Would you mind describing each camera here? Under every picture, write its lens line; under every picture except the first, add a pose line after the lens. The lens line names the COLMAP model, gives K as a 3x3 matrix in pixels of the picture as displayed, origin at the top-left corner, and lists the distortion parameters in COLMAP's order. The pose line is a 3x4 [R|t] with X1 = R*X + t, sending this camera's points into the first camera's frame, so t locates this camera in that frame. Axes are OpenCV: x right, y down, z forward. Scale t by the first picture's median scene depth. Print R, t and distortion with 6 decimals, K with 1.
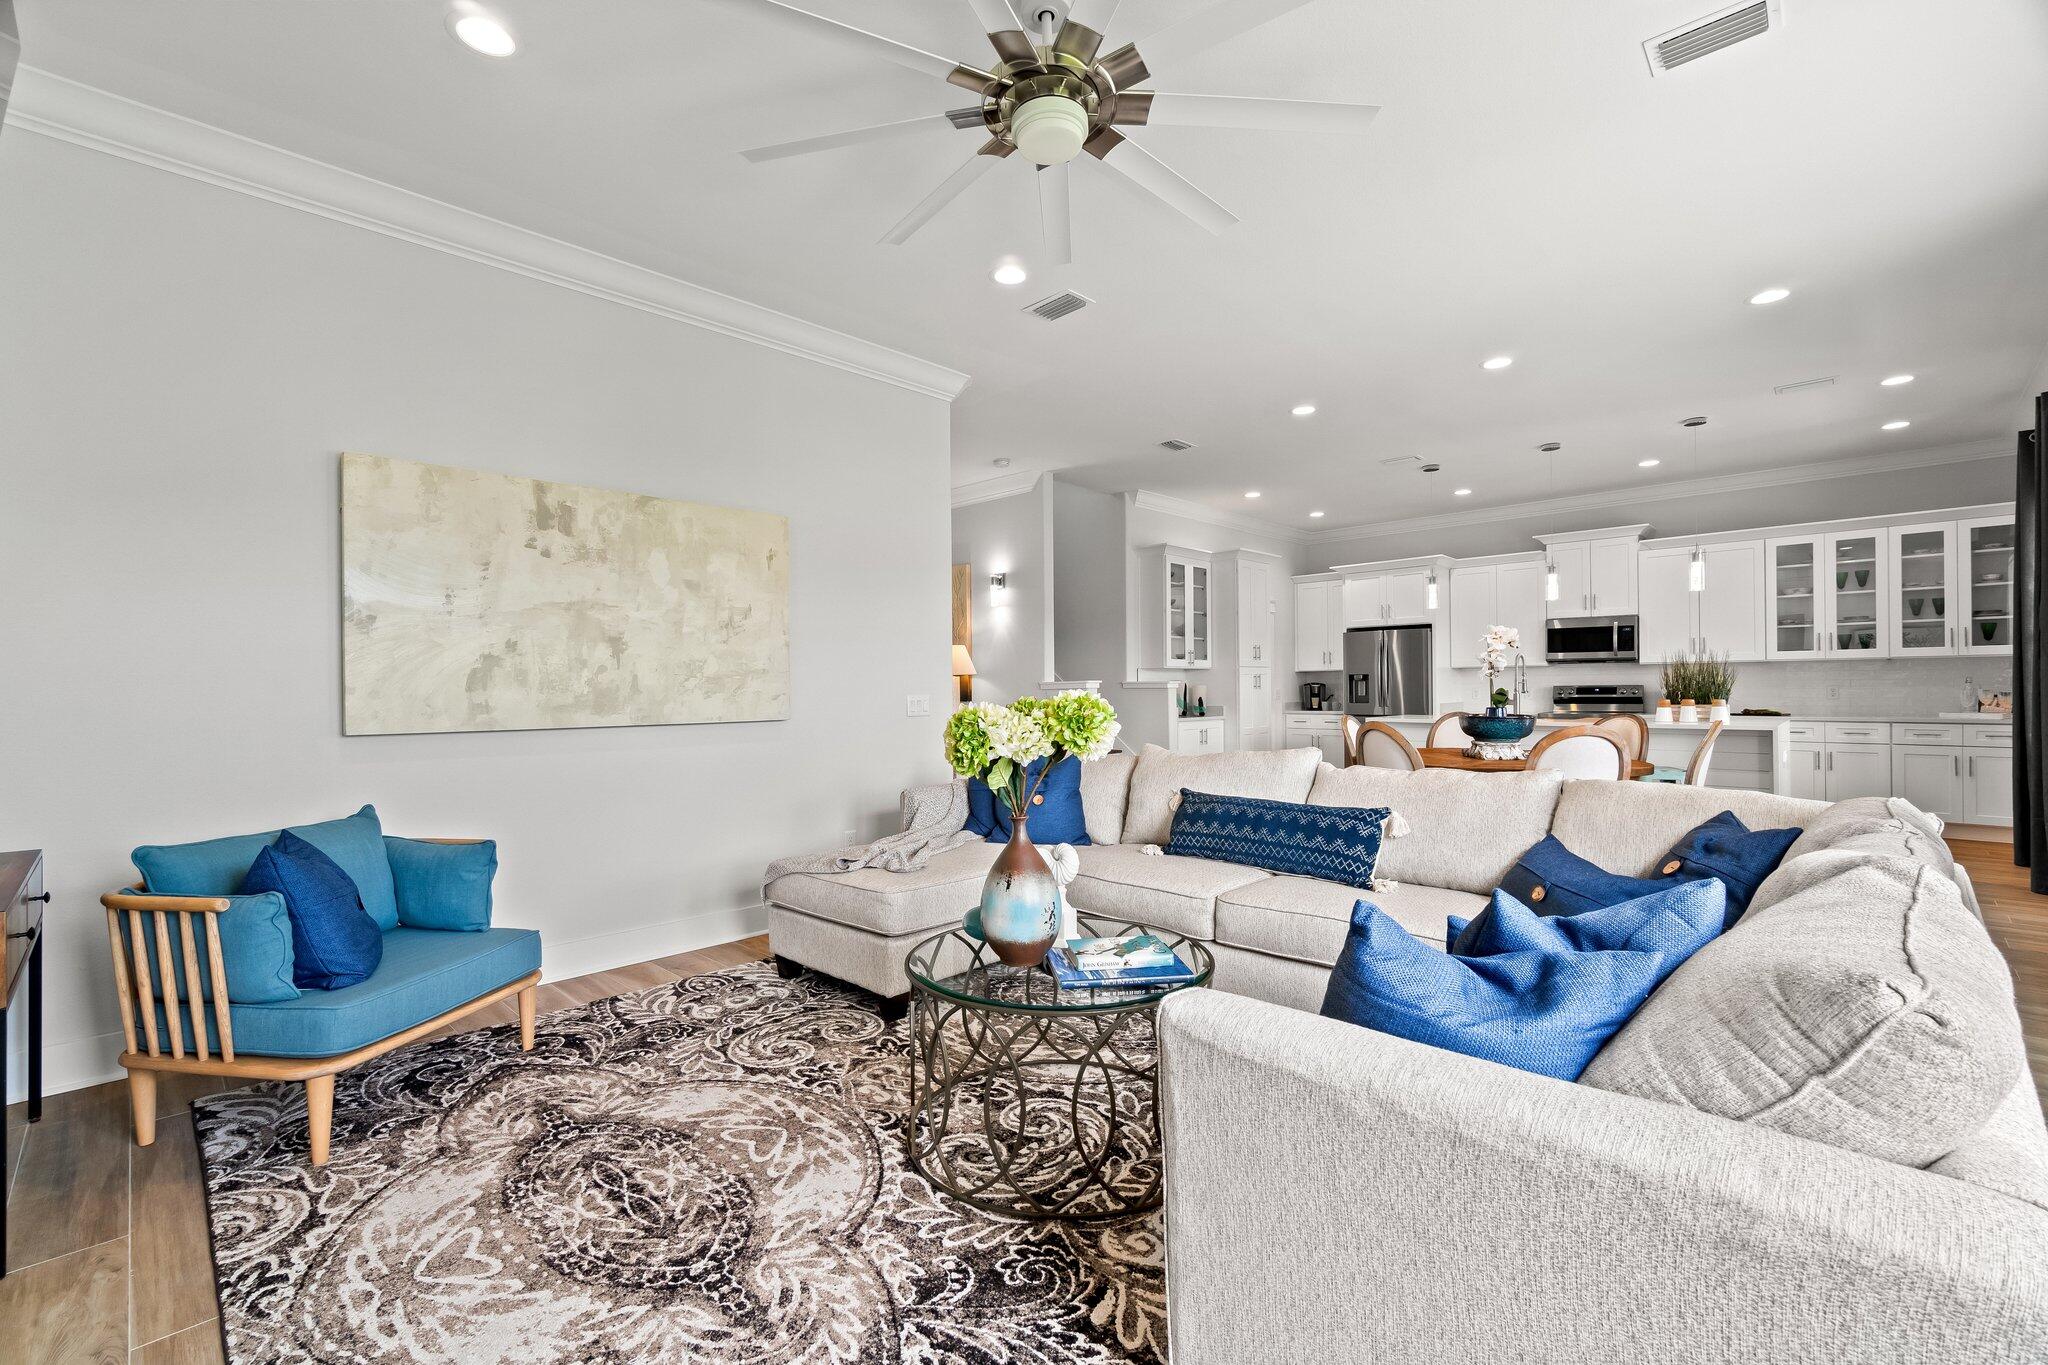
lens RADIAL K [[892.9, 0, 1016.9], [0, 892.9, 688.8], [0, 0, 1]] dist [0.003190, 0.000446]
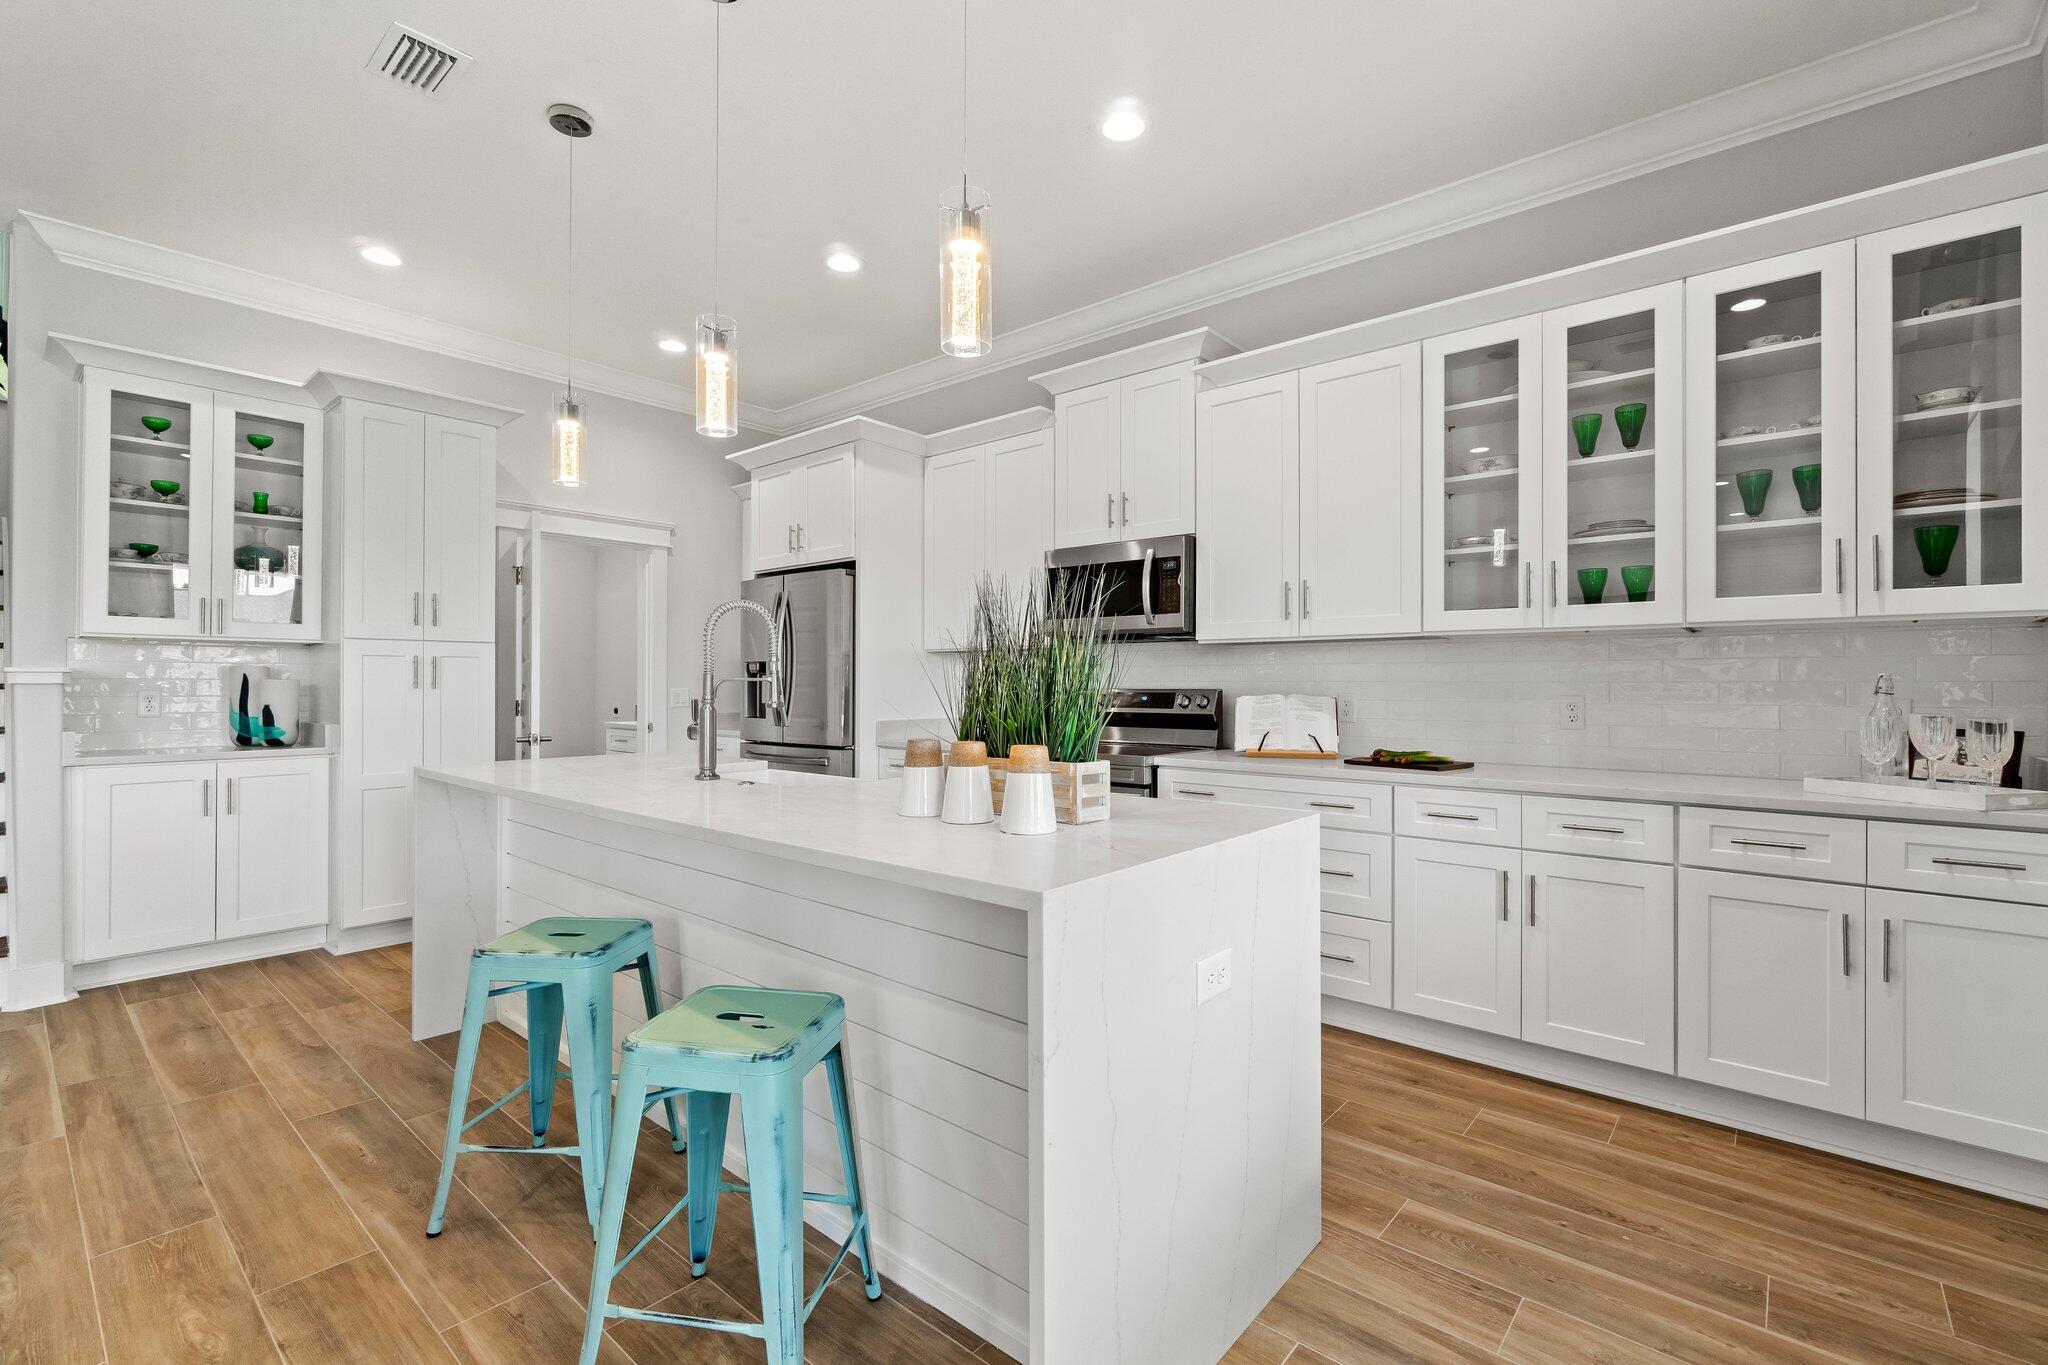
lens RADIAL K [[892.9, 0, 1031.2], [0, 892.9, 679.1], [0, 0, 1]] dist [0.003190, 0.000446]
pose [[0.998470, 0.011931, 0.053985, 0.666878], [-0.011590, 0.999911, -0.006637, -0.006007], [-0.054060, 0.006001, 0.998520, 0.627738]]
